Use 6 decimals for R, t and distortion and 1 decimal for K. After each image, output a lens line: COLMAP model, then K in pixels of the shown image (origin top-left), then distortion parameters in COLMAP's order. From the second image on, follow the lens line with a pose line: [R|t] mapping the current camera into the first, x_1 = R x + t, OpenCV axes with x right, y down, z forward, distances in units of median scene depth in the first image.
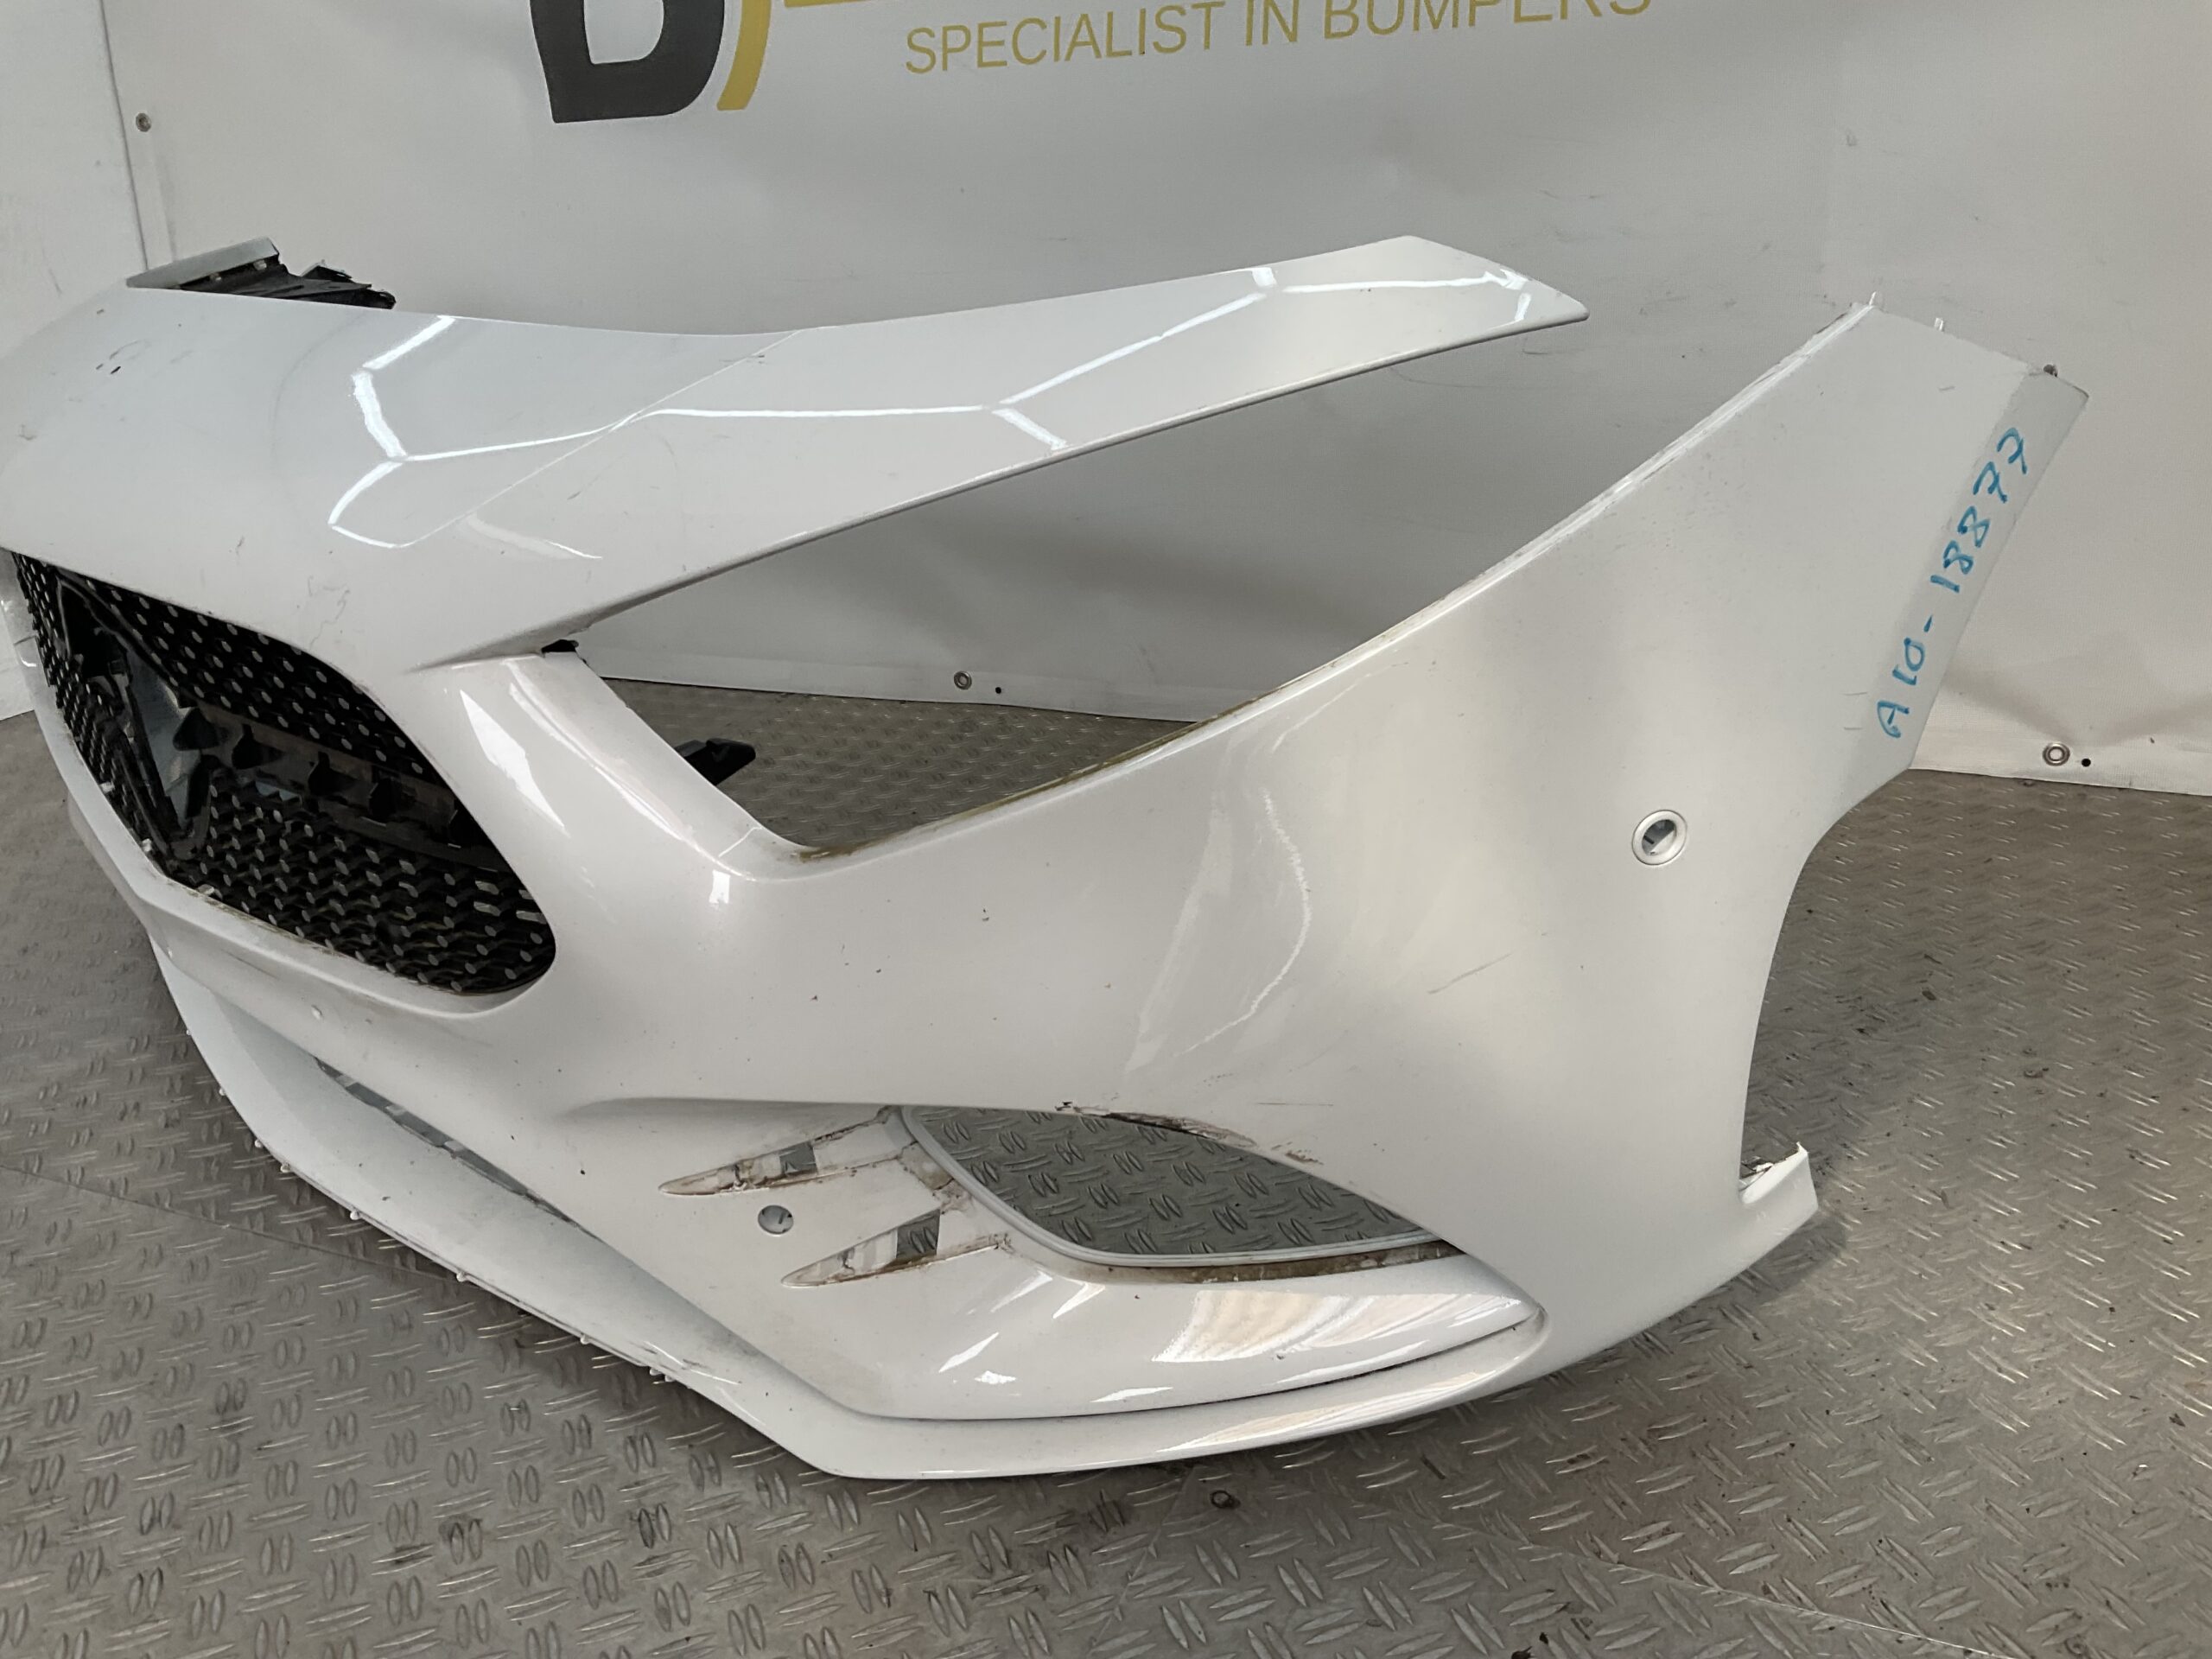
lens RADIAL K [[1828.0, 0, 1106.0], [0, 1828.0, 829.5], [0, 0, 1]] dist [0.135102, -0.296439]
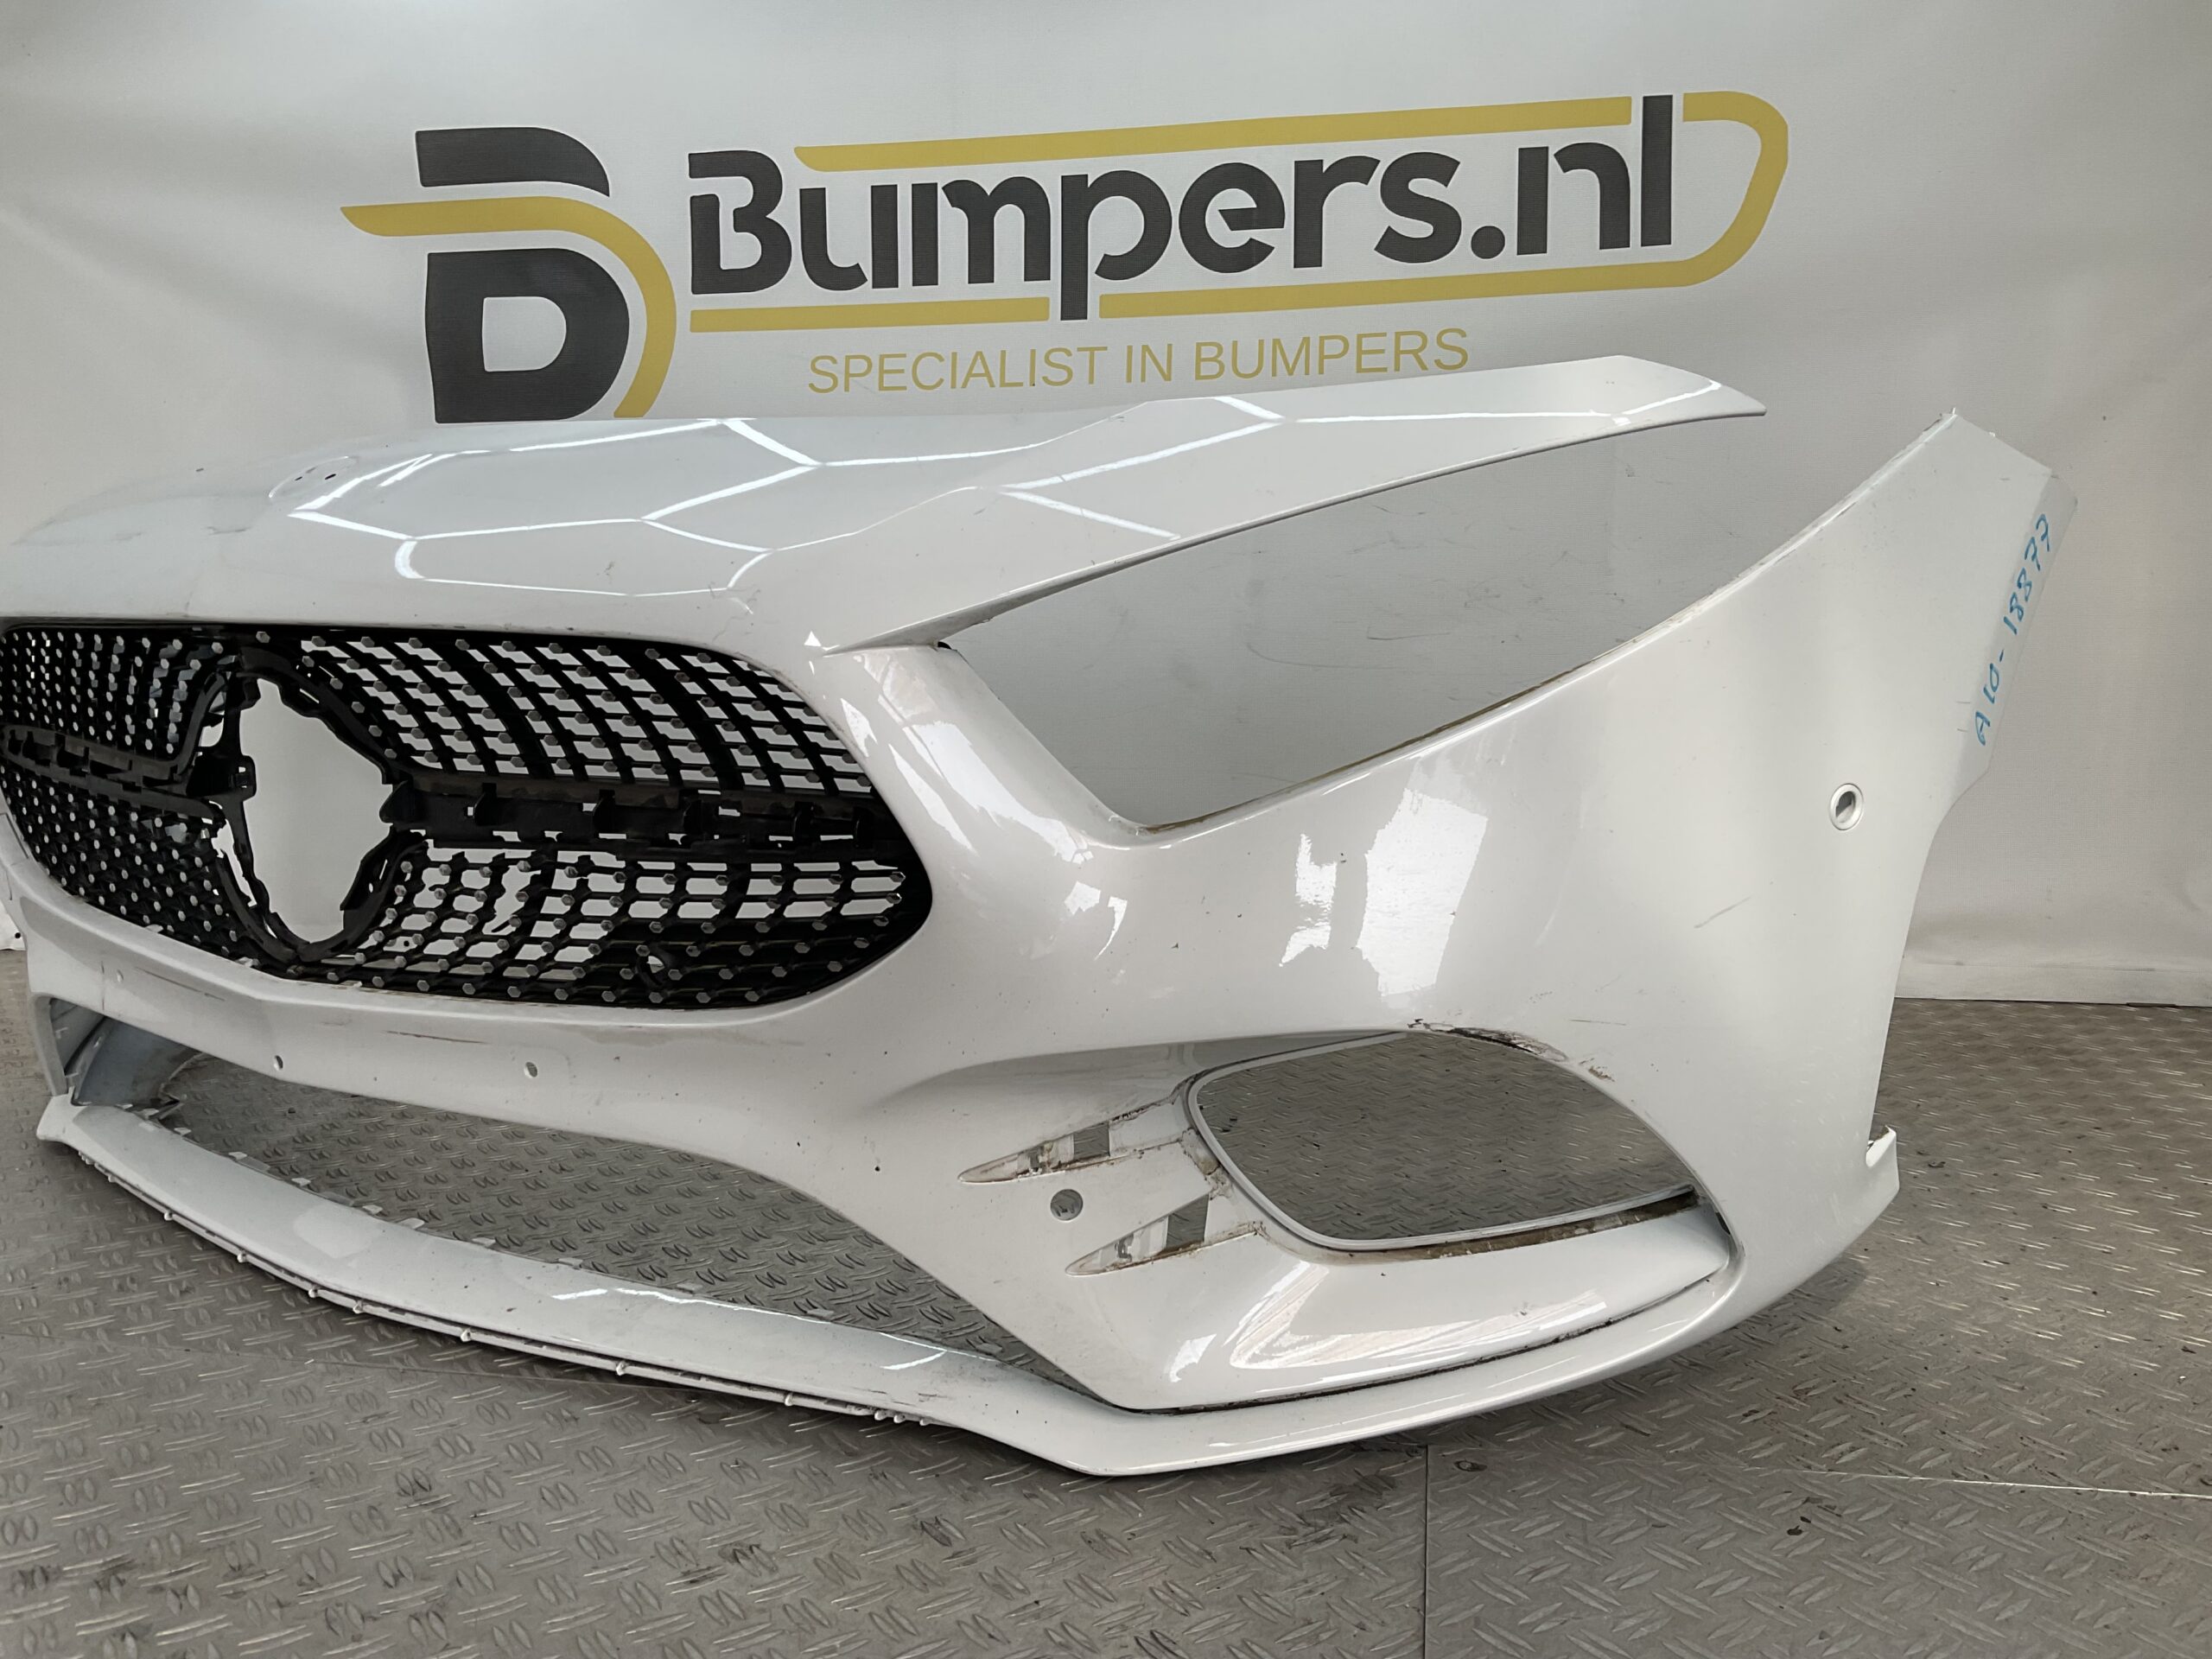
lens RADIAL K [[1813.8, 0, 1106.0], [0, 1813.8, 829.5], [0, 0, 1]] dist [0.132618, -0.286791]
pose [[0.972492, 0.018606, 0.232193, -0.401834], [0.036618, 0.972199, -0.231275, 0.242641], [-0.230041, 0.233415, 0.944774, -0.054438]]
